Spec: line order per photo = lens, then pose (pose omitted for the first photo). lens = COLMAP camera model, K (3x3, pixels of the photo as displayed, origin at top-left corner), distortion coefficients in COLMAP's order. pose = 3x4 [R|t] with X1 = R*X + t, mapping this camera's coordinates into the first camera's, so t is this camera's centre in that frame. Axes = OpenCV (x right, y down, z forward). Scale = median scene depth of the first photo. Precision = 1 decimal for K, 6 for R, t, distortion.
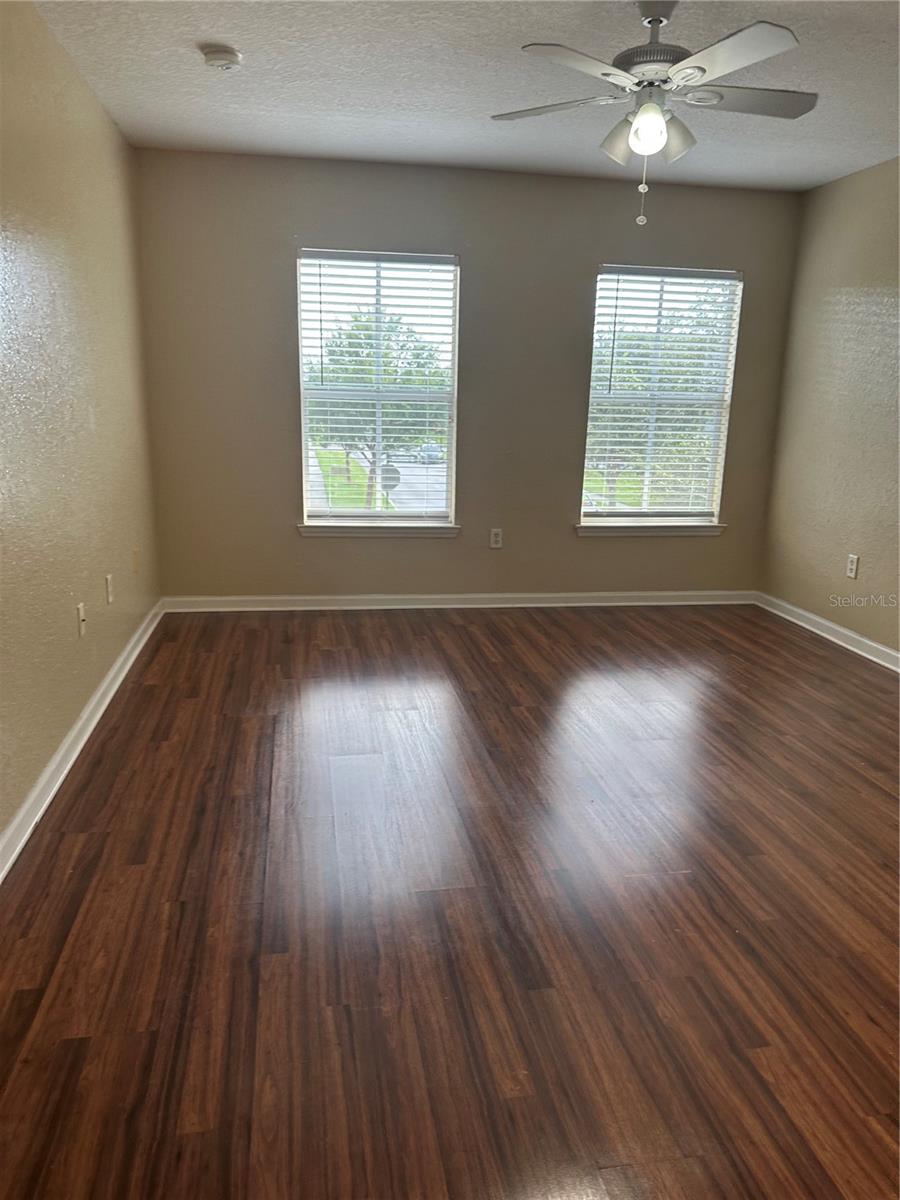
lens RADIAL K [[847.3, 0, 452.0], [0, 847.3, 602.1], [0, 0, 1]] dist [0.022399, -0.007658]
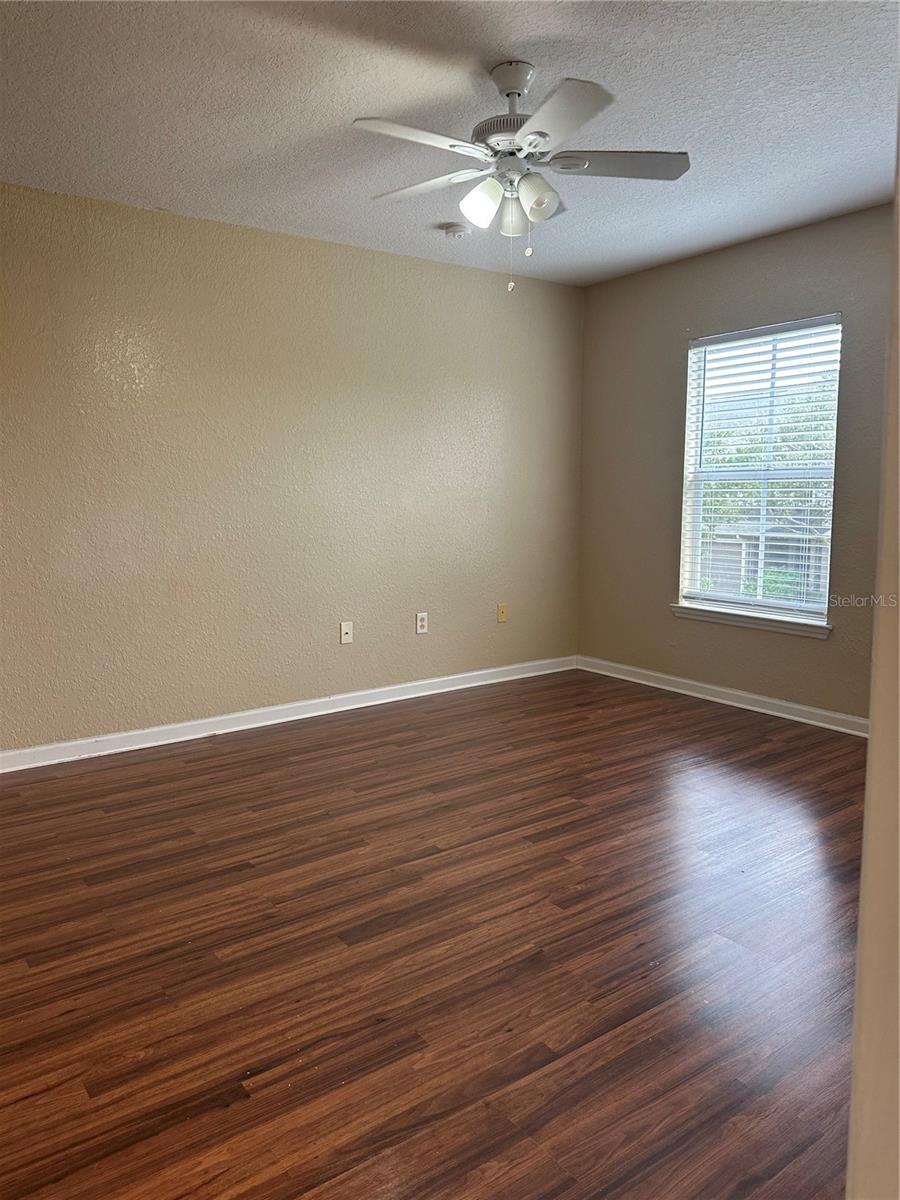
lens RADIAL K [[847.3, 0, 452.6], [0, 847.3, 599.1], [0, 0, 1]] dist [0.022399, -0.007658]
pose [[0.447426, 0.089793, -0.889802, 0.619724], [-0.192559, 0.981283, 0.002199, -0.049460], [0.873345, 0.170355, 0.456342, 0.315203]]
